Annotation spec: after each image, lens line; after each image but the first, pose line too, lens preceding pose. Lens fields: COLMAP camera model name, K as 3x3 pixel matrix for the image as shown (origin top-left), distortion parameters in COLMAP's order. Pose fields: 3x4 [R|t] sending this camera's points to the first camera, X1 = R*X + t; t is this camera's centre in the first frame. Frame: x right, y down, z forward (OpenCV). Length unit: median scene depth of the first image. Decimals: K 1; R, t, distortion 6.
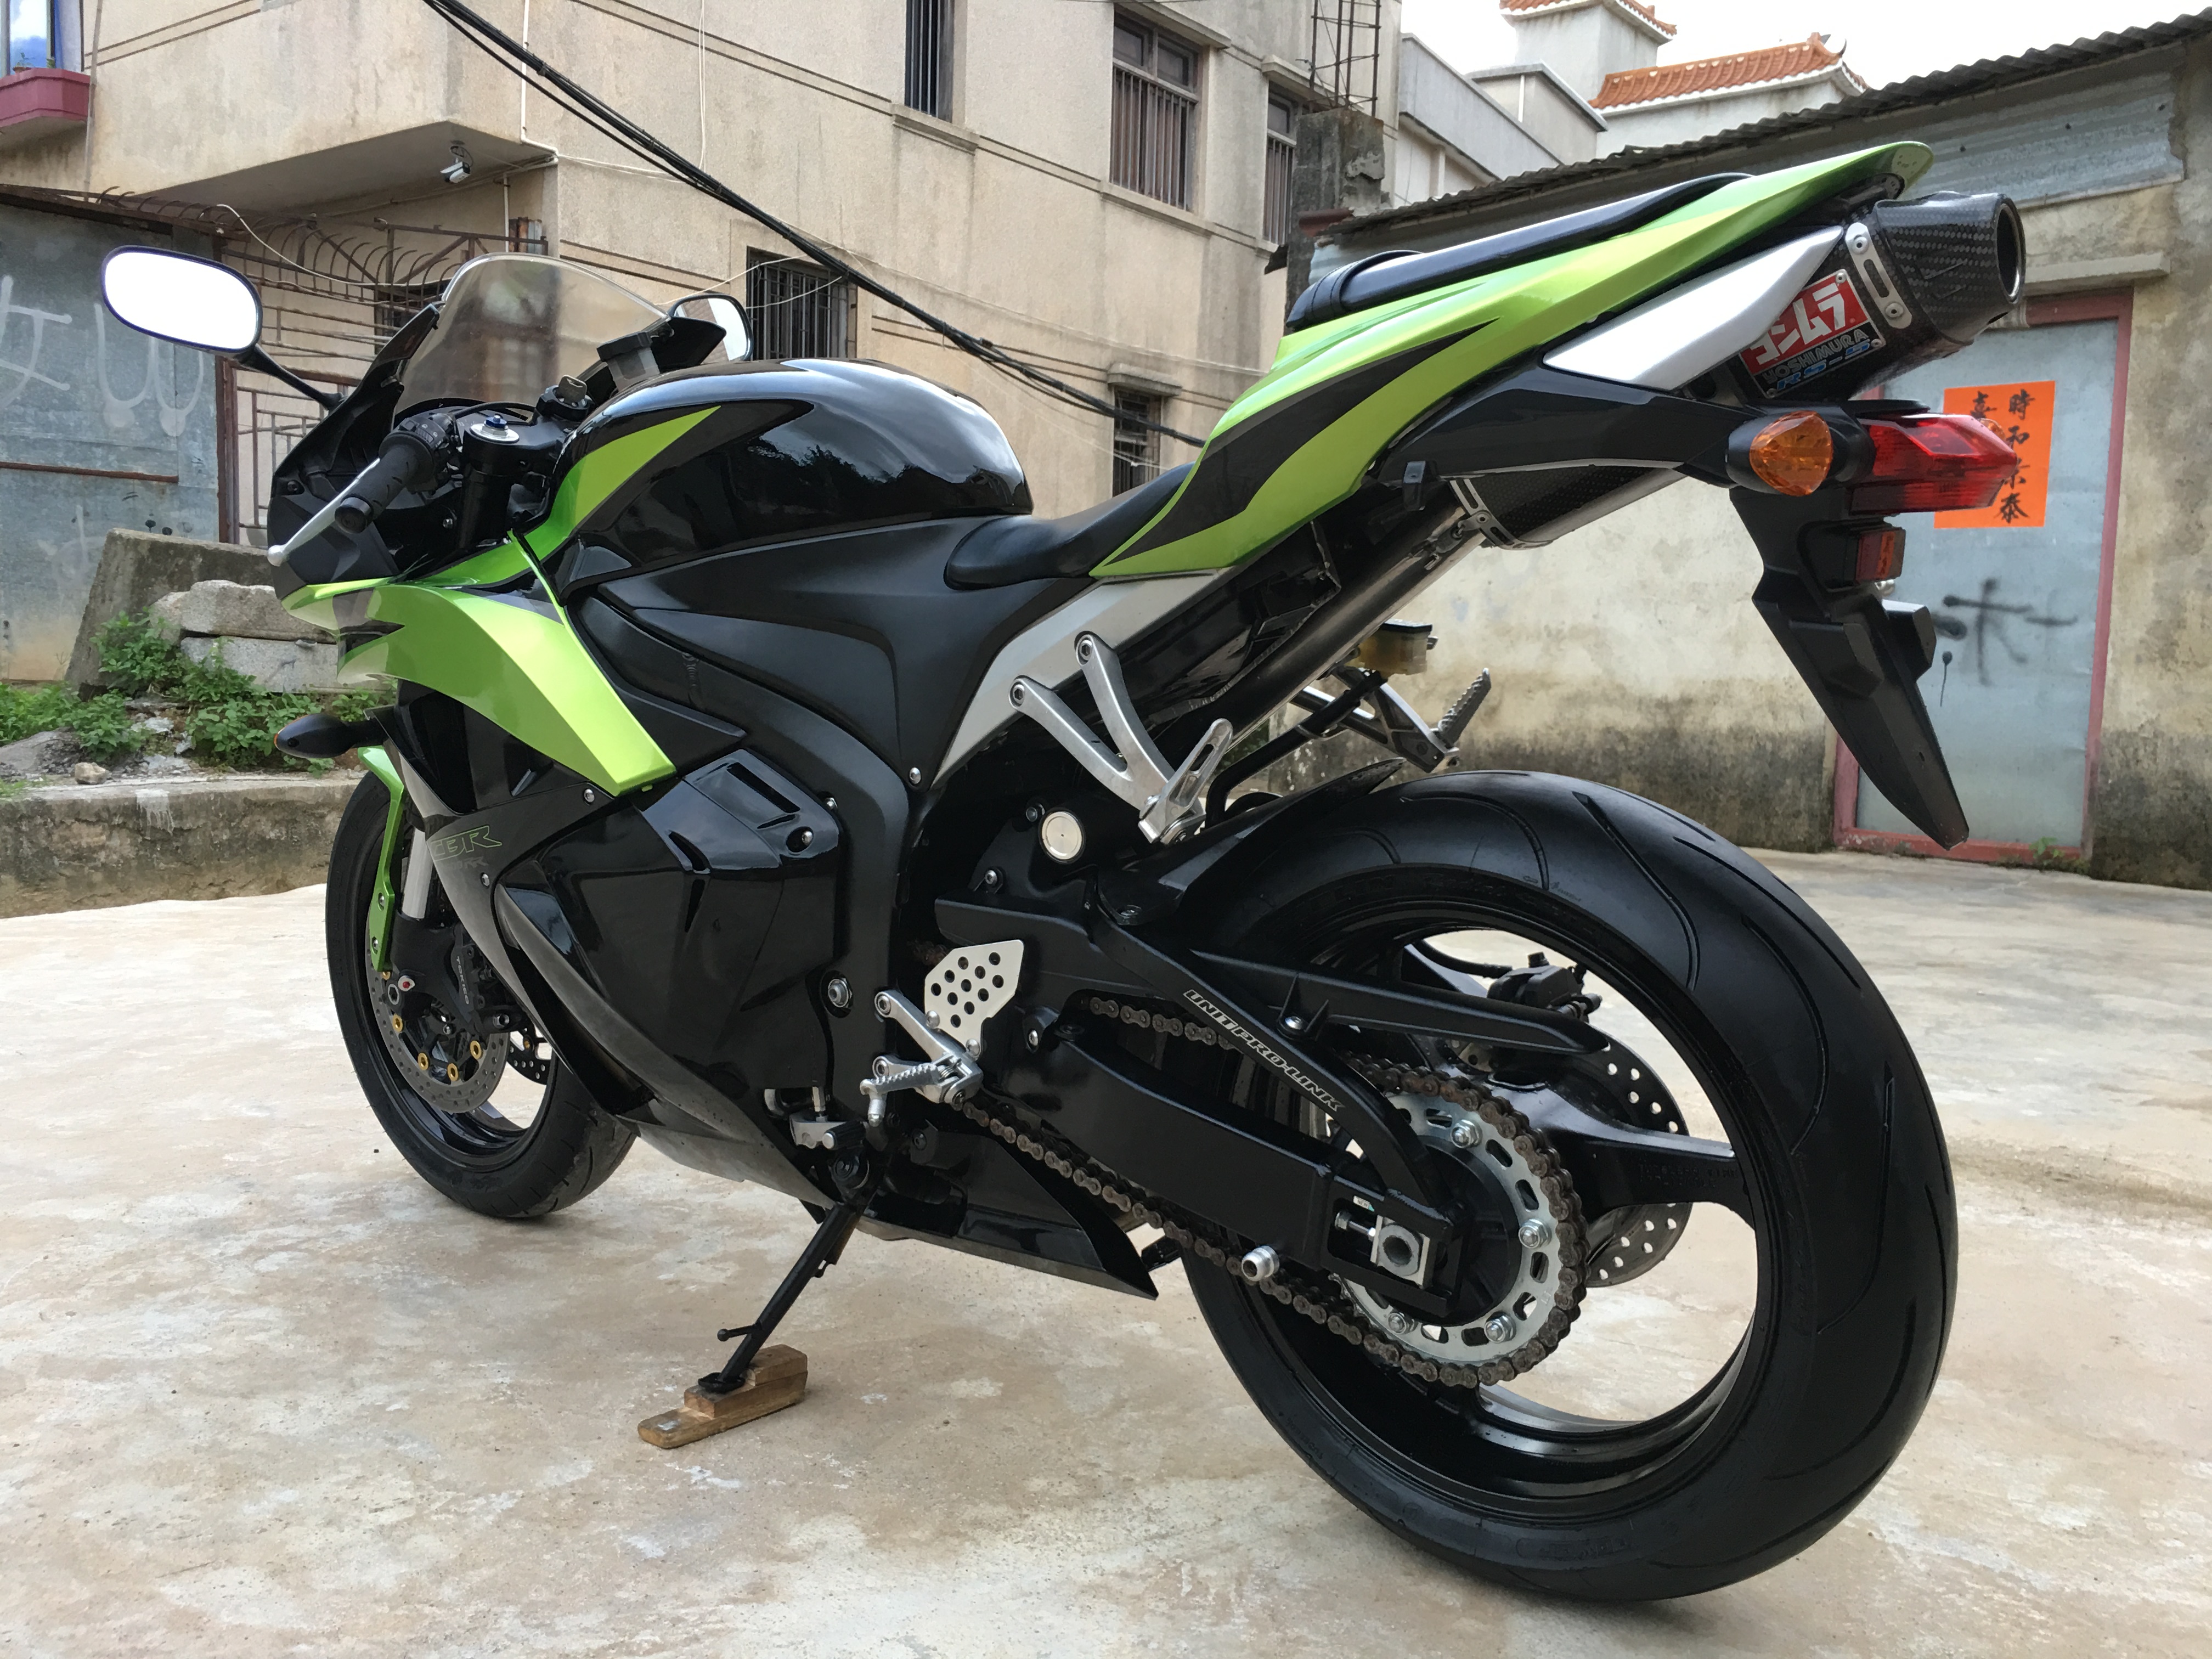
lens RADIAL K [[1884.1, 0, 1102.5], [0, 1884.1, 833.5], [0, 0, 1]] dist [0.027918, -0.017672]
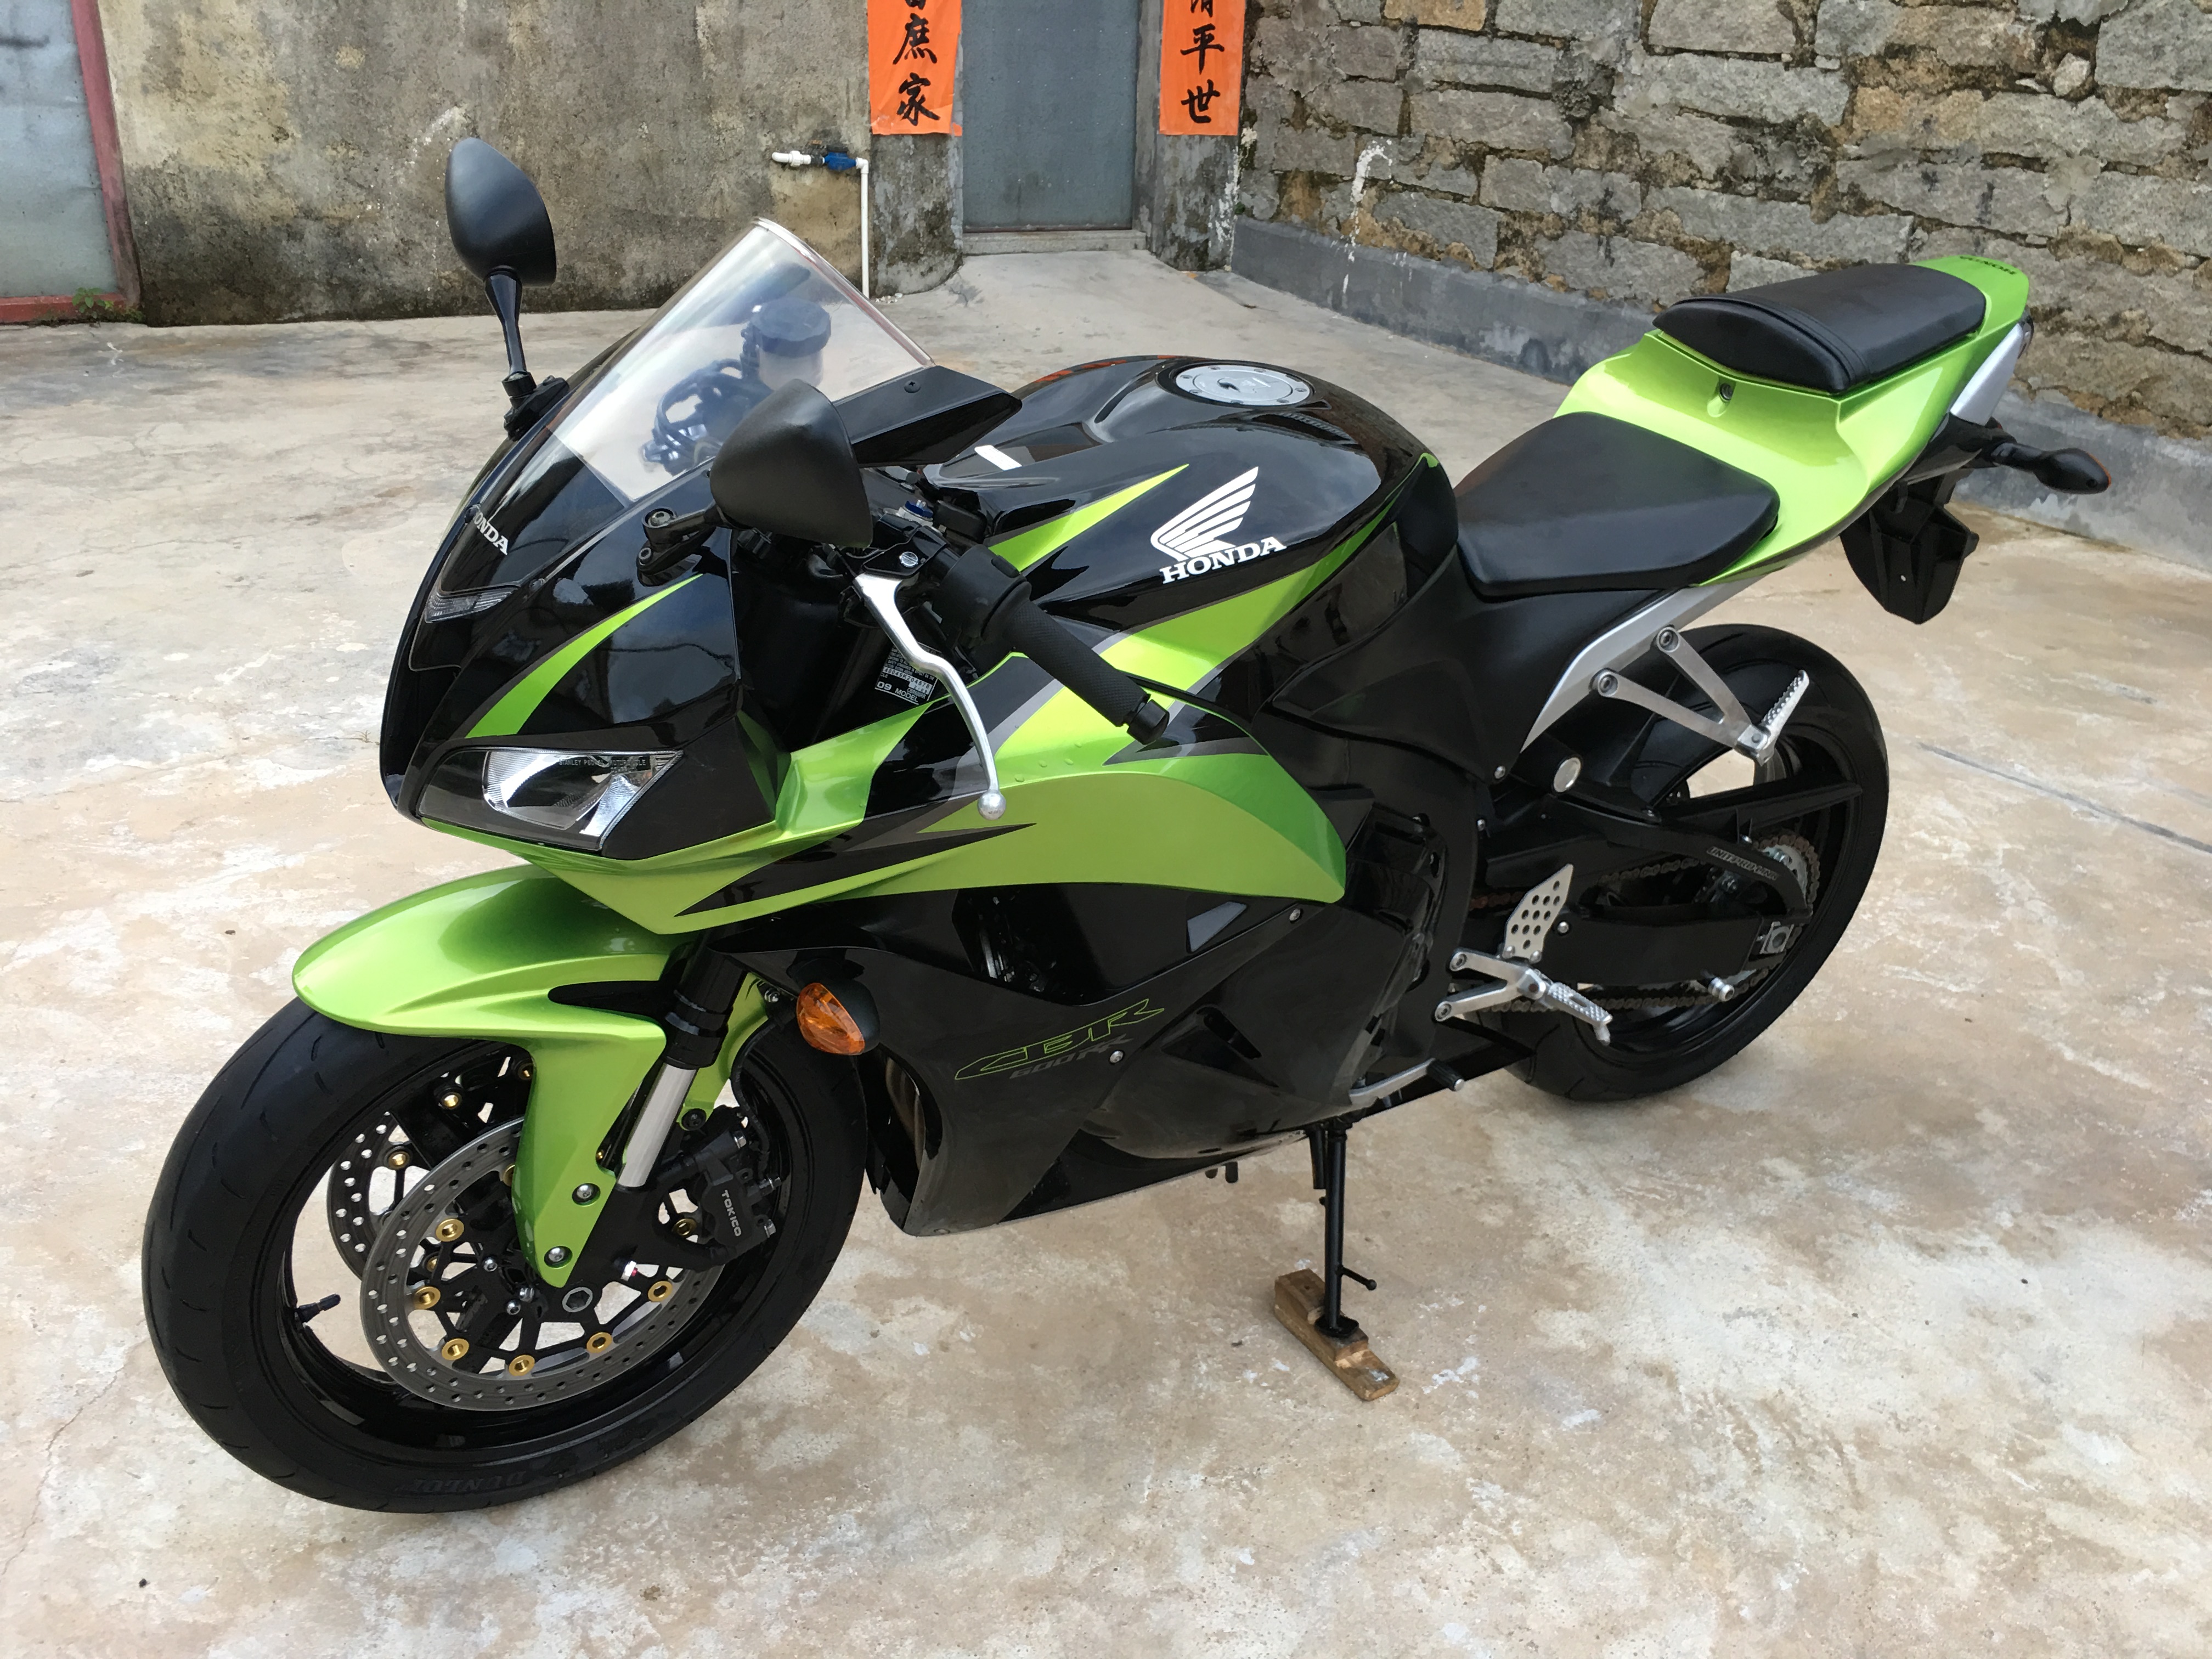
lens RADIAL K [[1884.1, 0, 1104.2], [0, 1884.1, 825.2], [0, 0, 1]] dist [0.027918, -0.017672]
pose [[0.335448, -0.406833, 0.849683, -0.266993], [0.071388, 0.910327, 0.407687, -0.111229], [-0.939350, -0.076100, 0.334410, 0.190863]]
